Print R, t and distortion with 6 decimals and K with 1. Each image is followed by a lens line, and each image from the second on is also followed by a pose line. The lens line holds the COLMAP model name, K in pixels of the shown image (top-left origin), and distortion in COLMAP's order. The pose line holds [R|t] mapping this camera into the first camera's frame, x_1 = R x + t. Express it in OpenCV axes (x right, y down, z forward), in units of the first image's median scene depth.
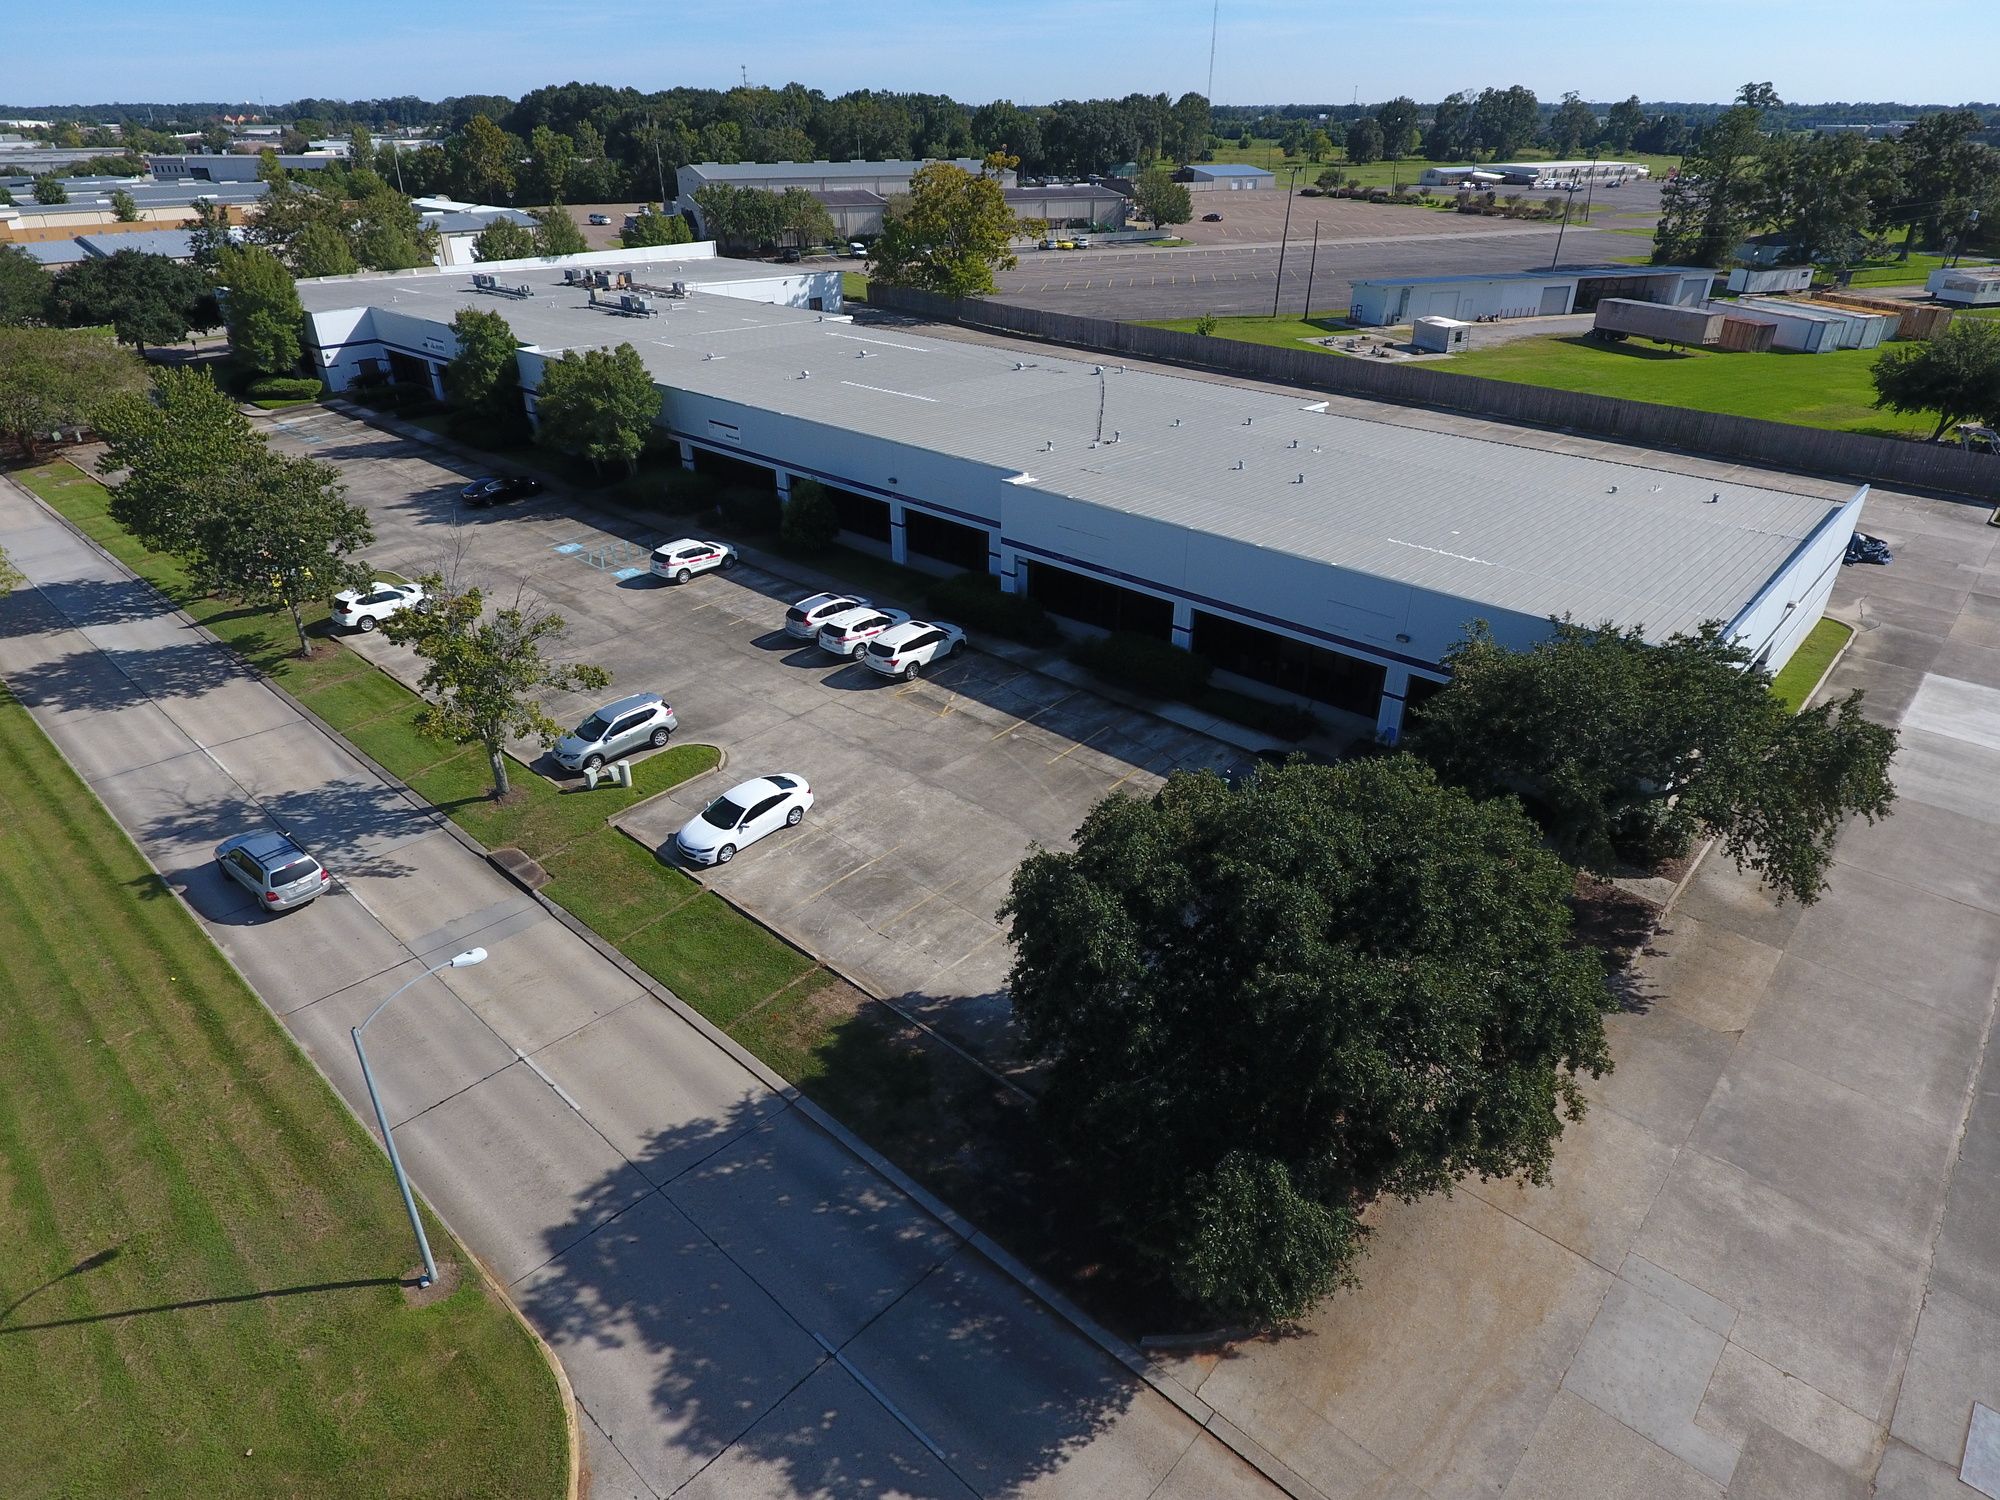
lens RADIAL K [[1167.4, 0, 1000.0], [0, 1167.4, 750.0], [0, 0, 1]] dist [-0.006240, -0.000180]
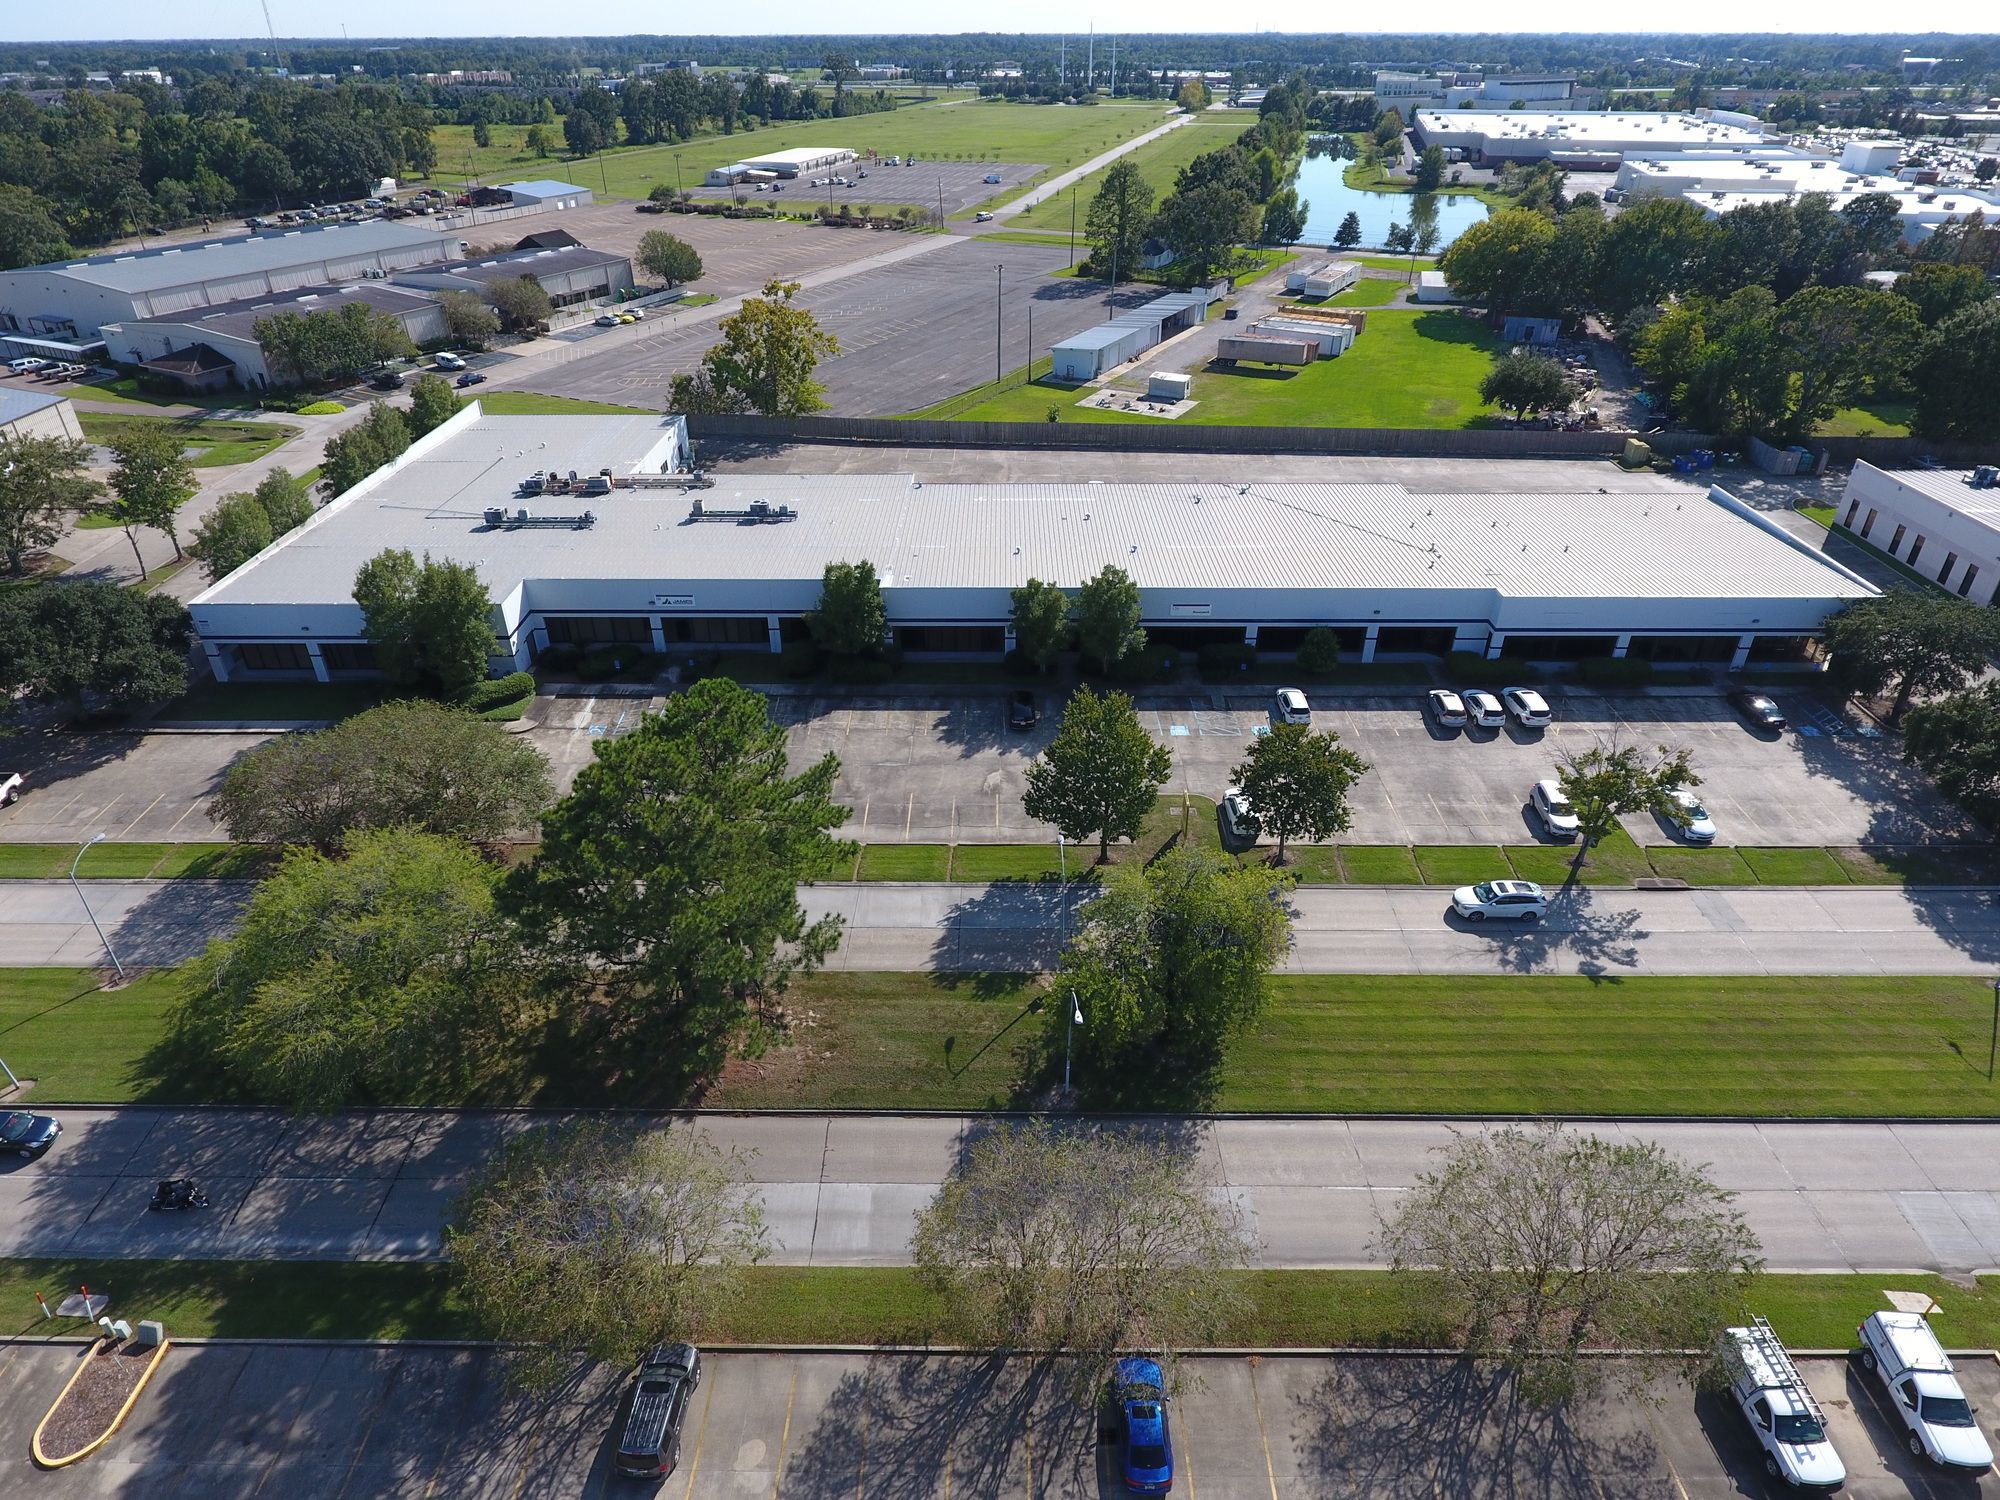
lens RADIAL K [[1167.4, 0, 1000.0], [0, 1167.4, 750.0], [0, 0, 1]] dist [-0.006240, -0.000180]
pose [[0.744948, -0.350869, 0.567401, -1.901421], [0.324400, 0.933712, 0.151479, -0.624536], [-0.582939, 0.071221, 0.809389, 0.106999]]
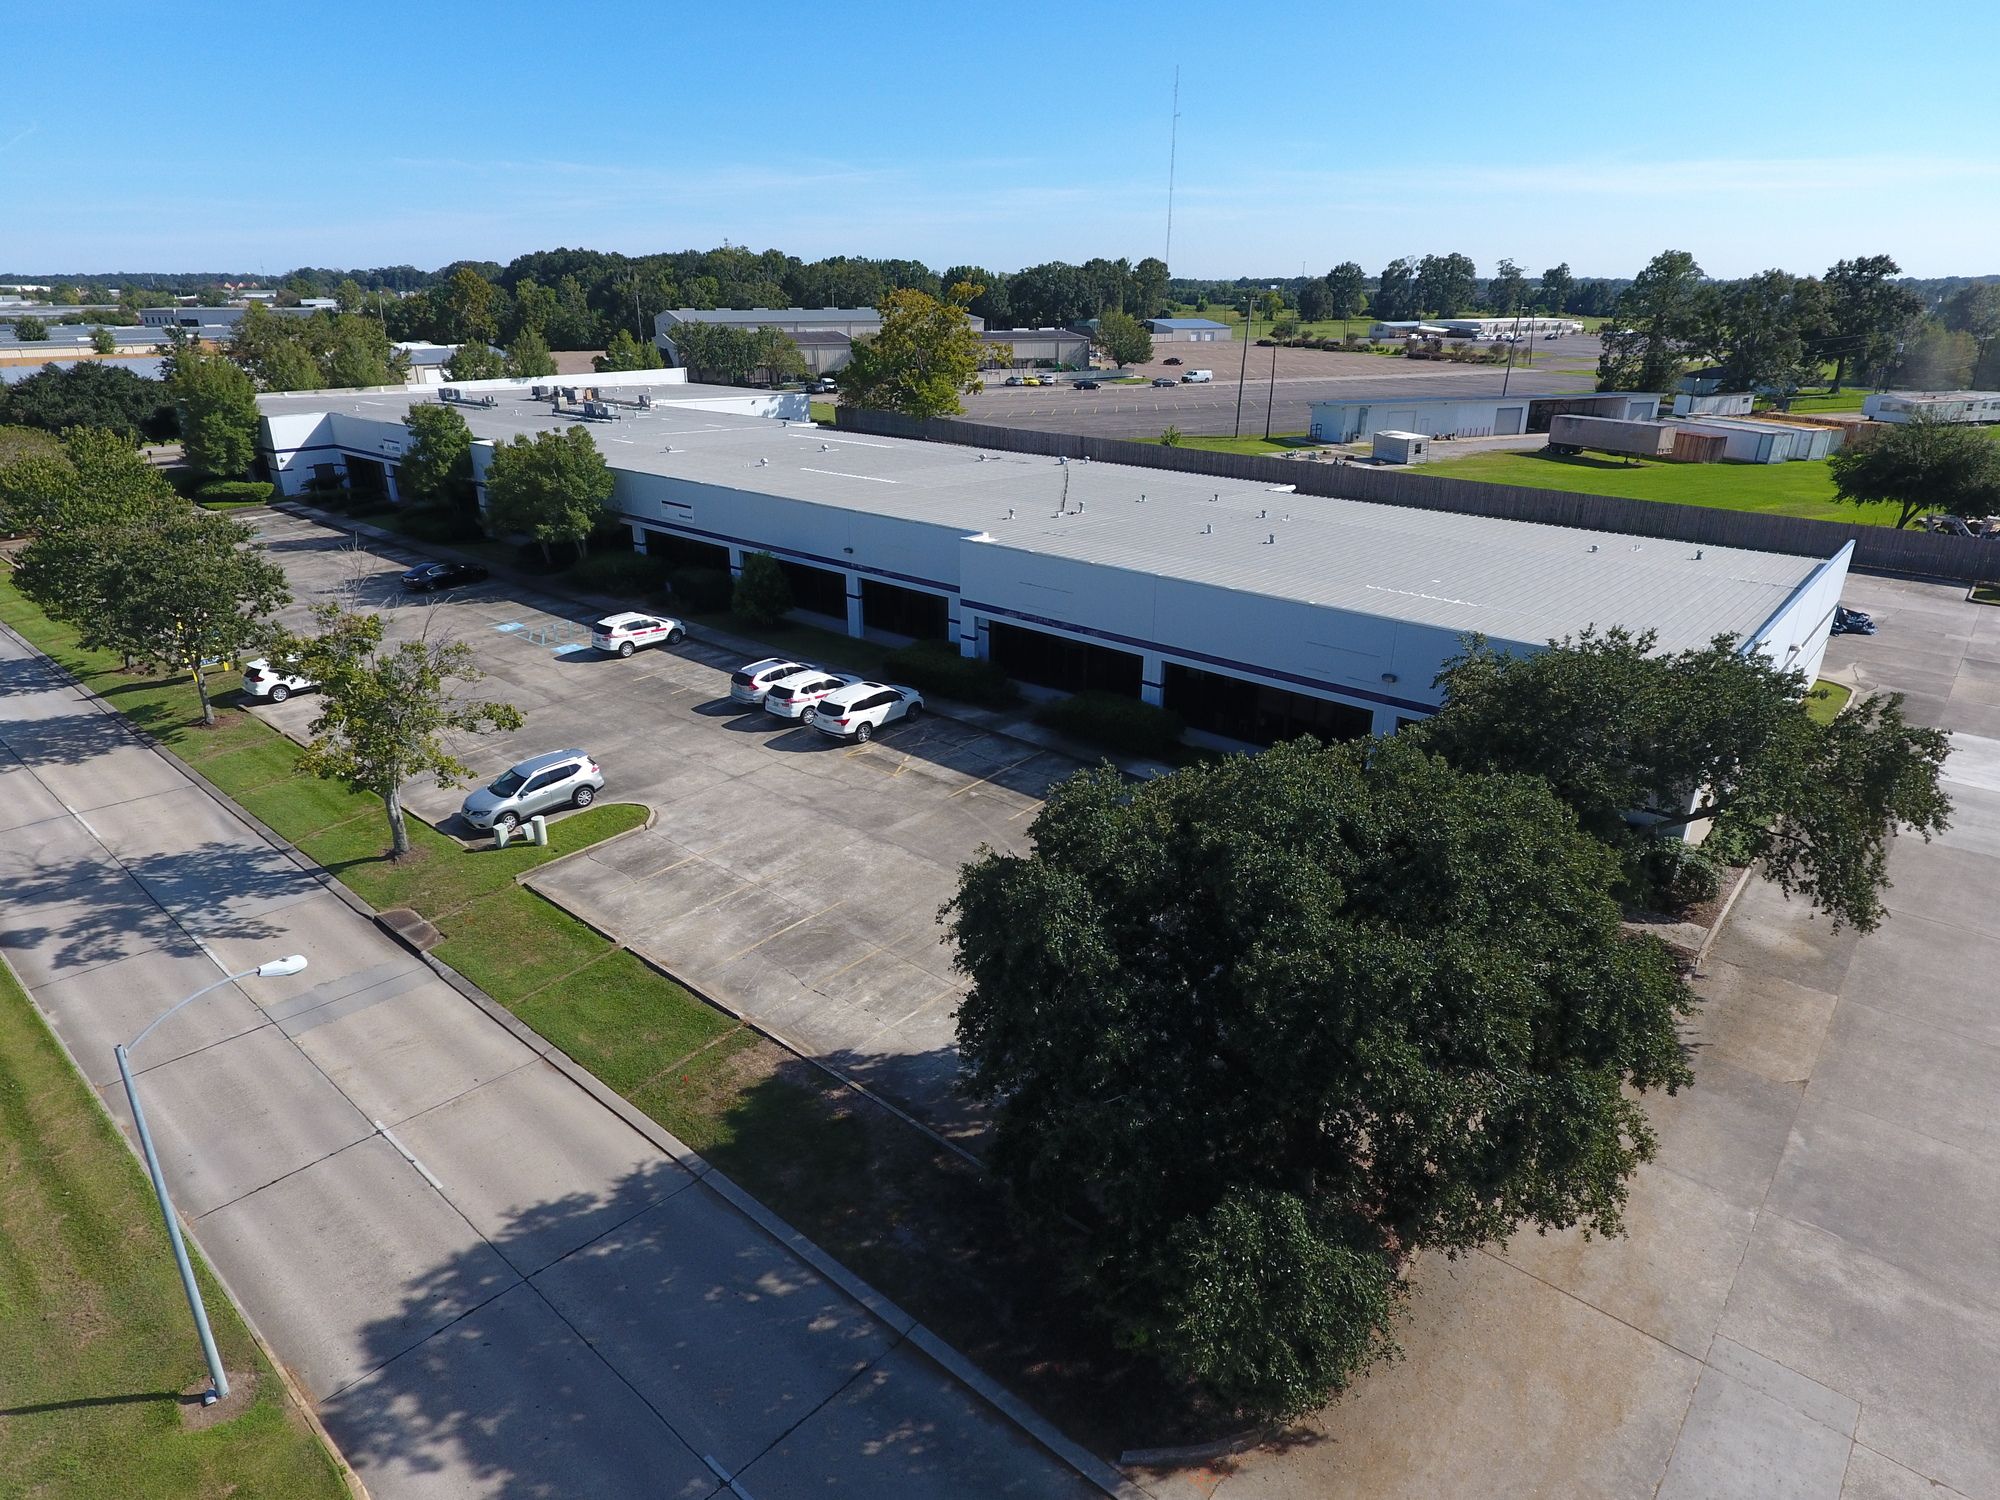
lens RADIAL K [[1167.4, 0, 1000.0], [0, 1167.4, 750.0], [0, 0, 1]] dist [-0.006240, -0.000180]
pose [[0.999717, -0.005605, 0.023101, 0.013107], [0.008385, 0.992487, -0.122065, 0.070358], [-0.022243, 0.122224, 0.992253, 0.089311]]
